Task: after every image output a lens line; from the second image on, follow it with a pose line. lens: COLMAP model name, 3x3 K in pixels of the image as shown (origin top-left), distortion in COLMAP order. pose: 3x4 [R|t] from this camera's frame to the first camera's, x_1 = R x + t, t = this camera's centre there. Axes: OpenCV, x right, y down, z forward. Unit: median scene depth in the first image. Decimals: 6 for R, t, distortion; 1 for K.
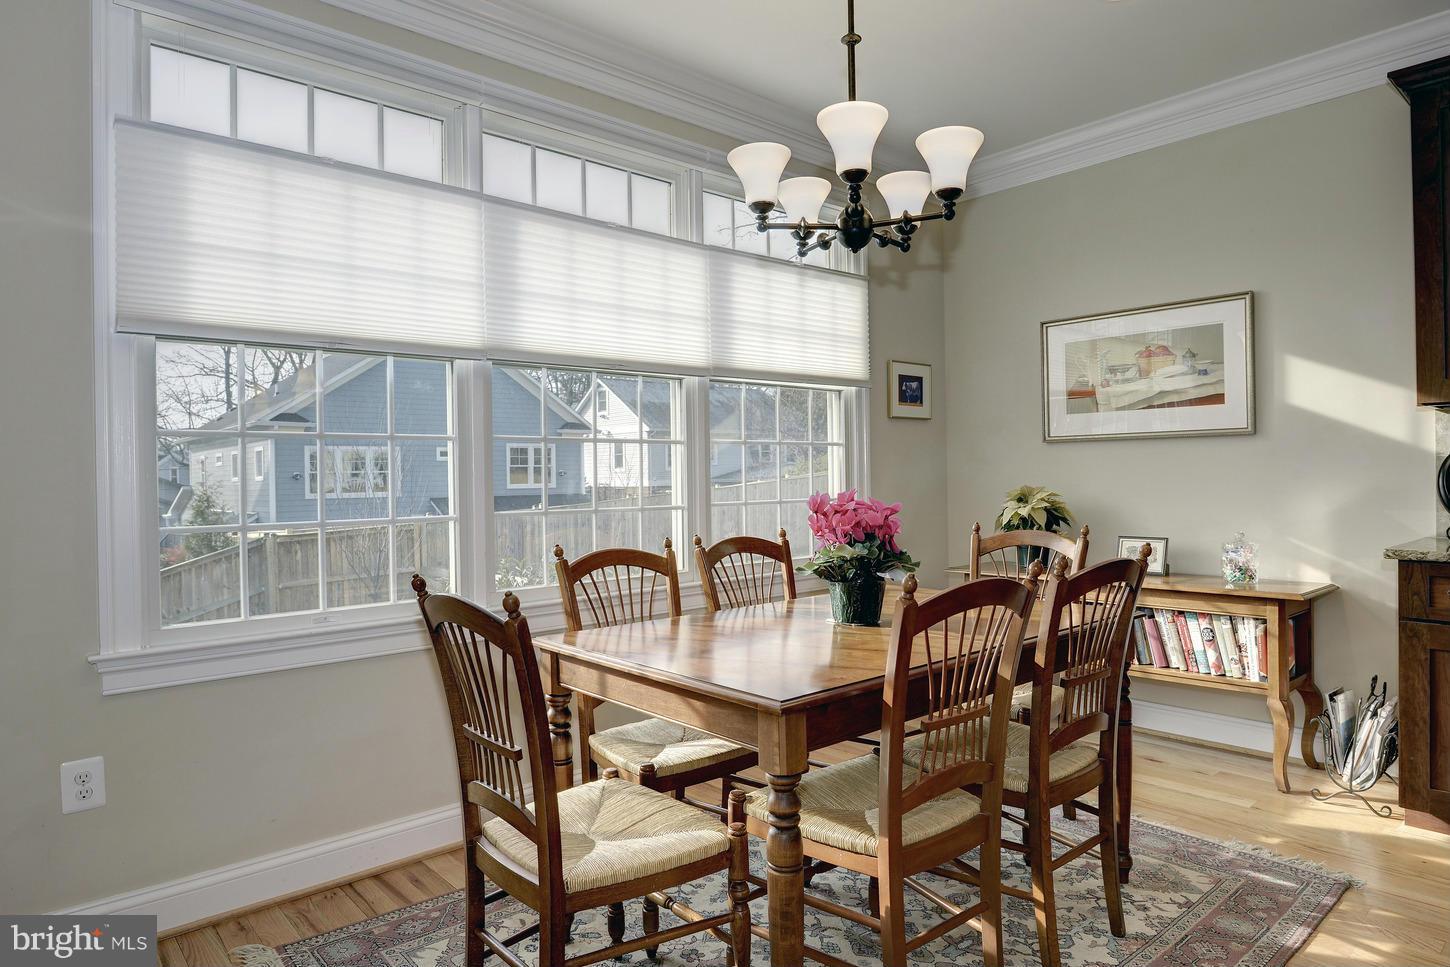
lens RADIAL K [[874.4, 0, 727.1], [0, 874.4, 480.8], [0, 0, 1]] dist [0.000436, -0.001745]
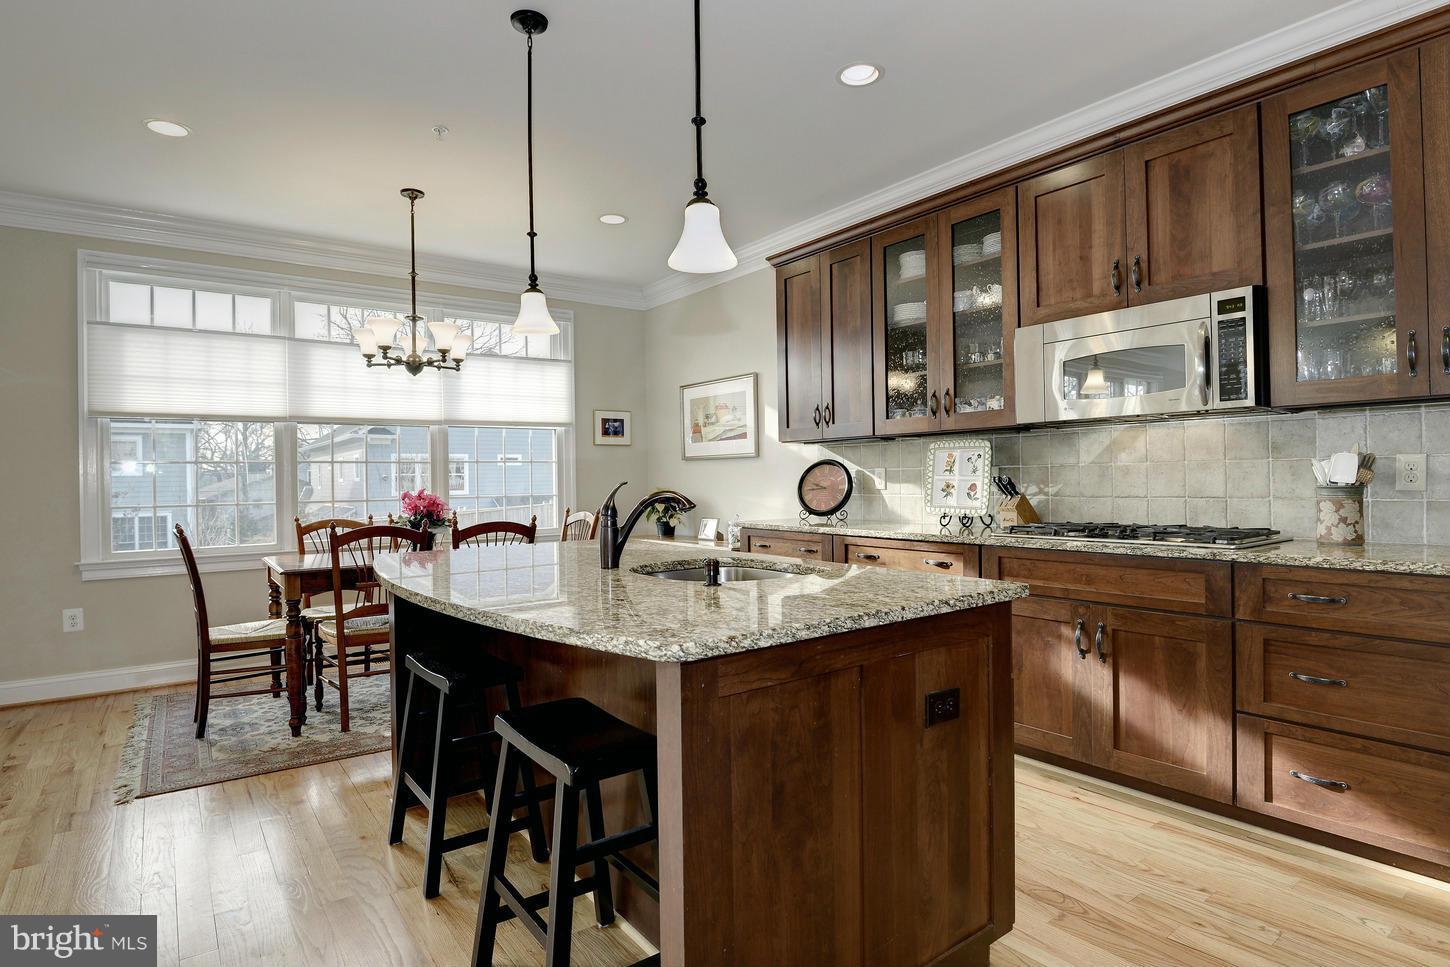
lens RADIAL K [[763.2, 0, 725.9], [0, 763.2, 480.2], [0, 0, 1]] dist [-0.005622, -0.000549]
pose [[0.995653, -0.000202, -0.093135, 0.844798], [0.000225, 1.000000, 0.000238, -0.009579], [0.093135, -0.000258, 0.995653, -0.596712]]
